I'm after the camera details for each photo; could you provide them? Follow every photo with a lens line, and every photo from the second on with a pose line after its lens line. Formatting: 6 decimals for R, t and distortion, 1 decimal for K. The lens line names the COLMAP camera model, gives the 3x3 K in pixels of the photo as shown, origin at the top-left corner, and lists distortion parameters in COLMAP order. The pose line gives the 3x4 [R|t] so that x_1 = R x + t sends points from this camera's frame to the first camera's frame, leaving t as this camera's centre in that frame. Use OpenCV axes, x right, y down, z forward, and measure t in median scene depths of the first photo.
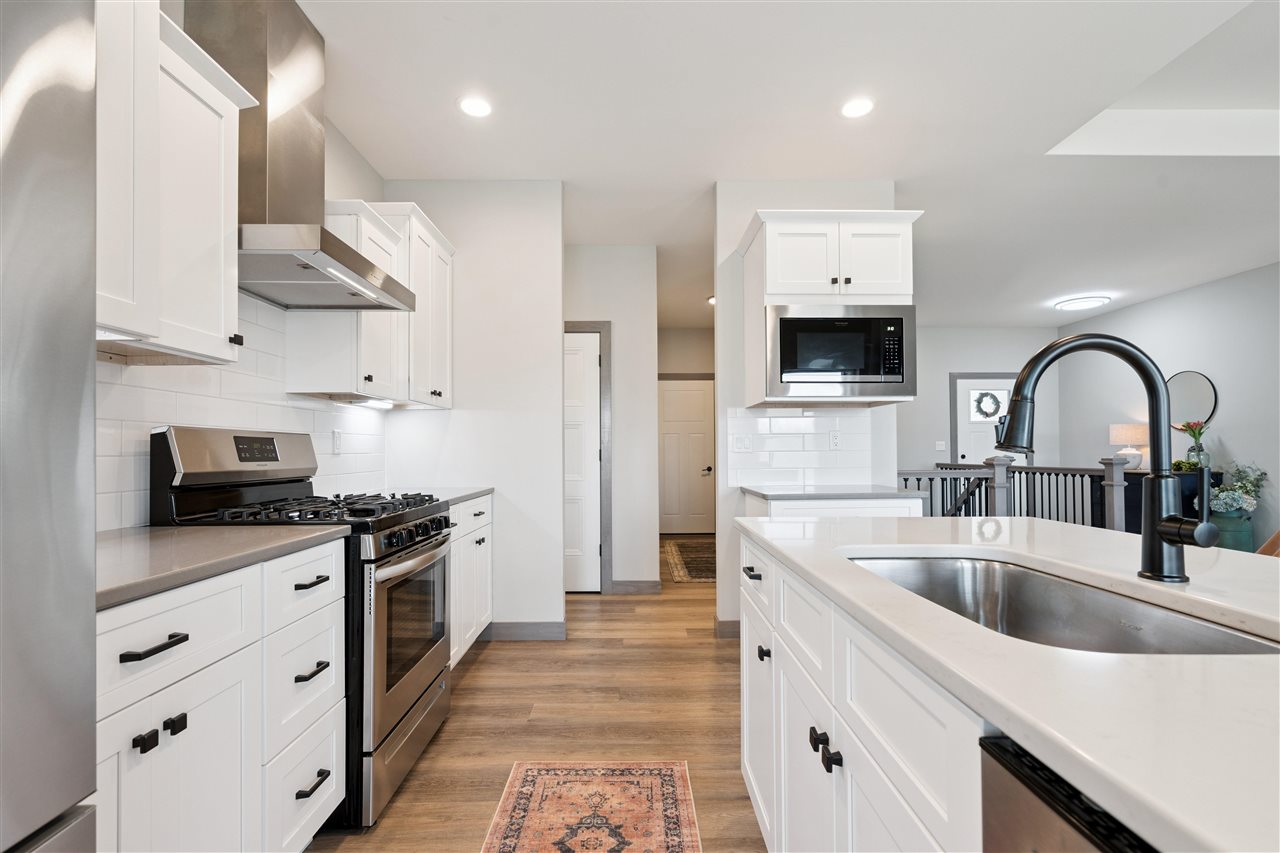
lens RADIAL K [[578.7, 0, 642.2], [0, 578.7, 439.0], [0, 0, 1]] dist [0.000573, 0.000190]
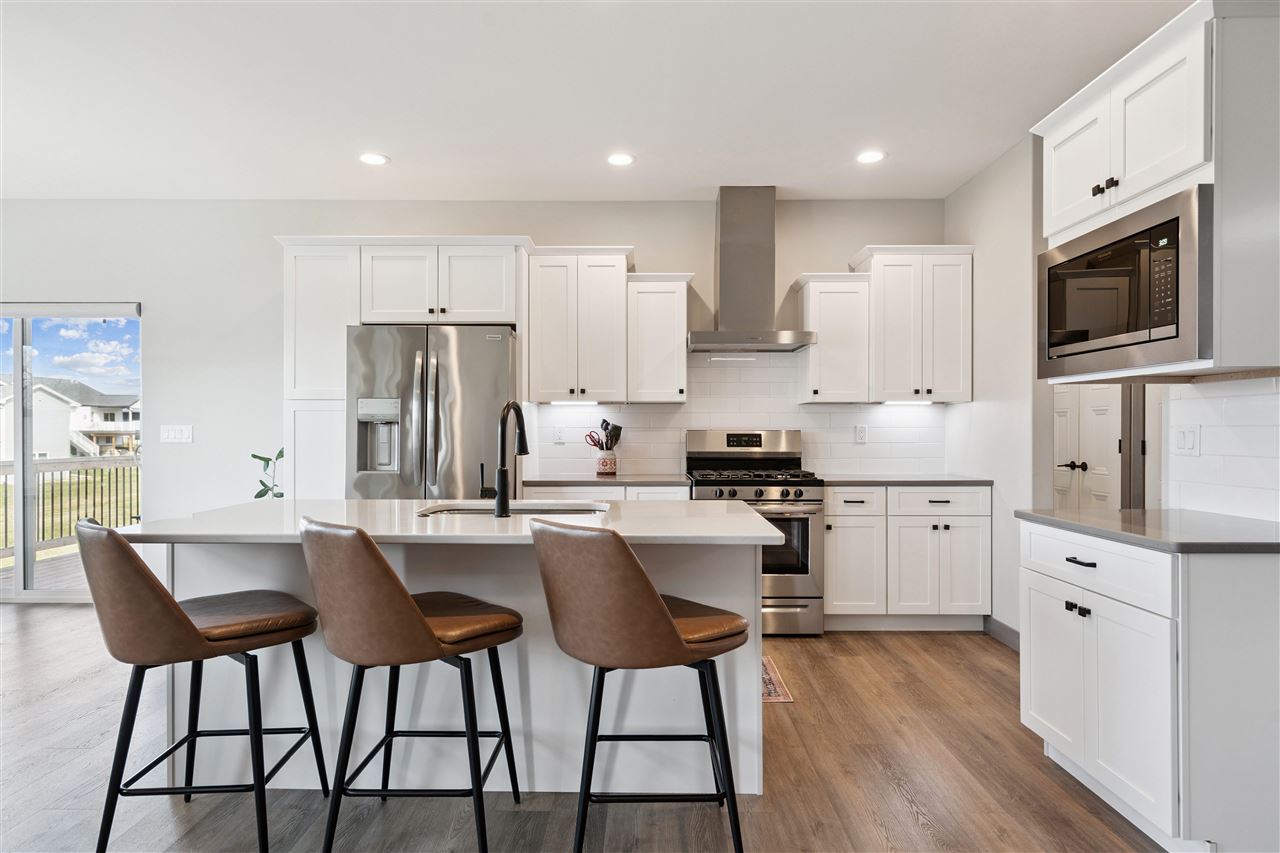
lens RADIAL K [[710.8, 0, 640.0], [0, 710.8, 426.5], [0, 0, 1]] dist [0.000913, -0.000184]
pose [[-0.018617, 0.000790, -0.999826, 1.415914], [0.020897, 0.999782, 0.000401, -0.030585], [0.999608, -0.020885, -0.018629, 0.636592]]
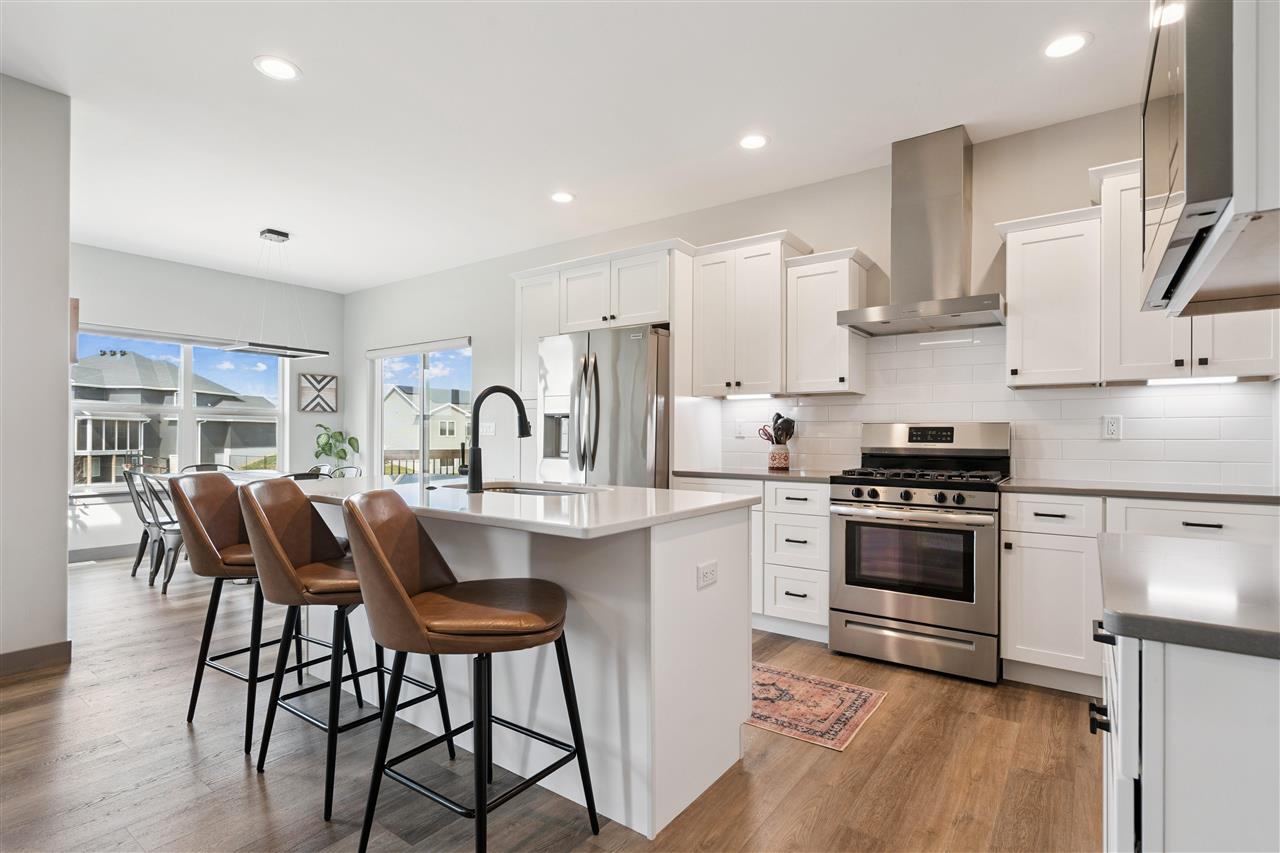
lens RADIAL K [[621.7, 0, 640.8], [0, 621.7, 428.8], [0, 0, 1]] dist [0.000356, 0.000163]
pose [[-0.595366, -0.007633, -0.803418, 1.011221], [0.014366, 0.999694, -0.020144, 0.021413], [0.803326, -0.023535, -0.595074, 1.219258]]
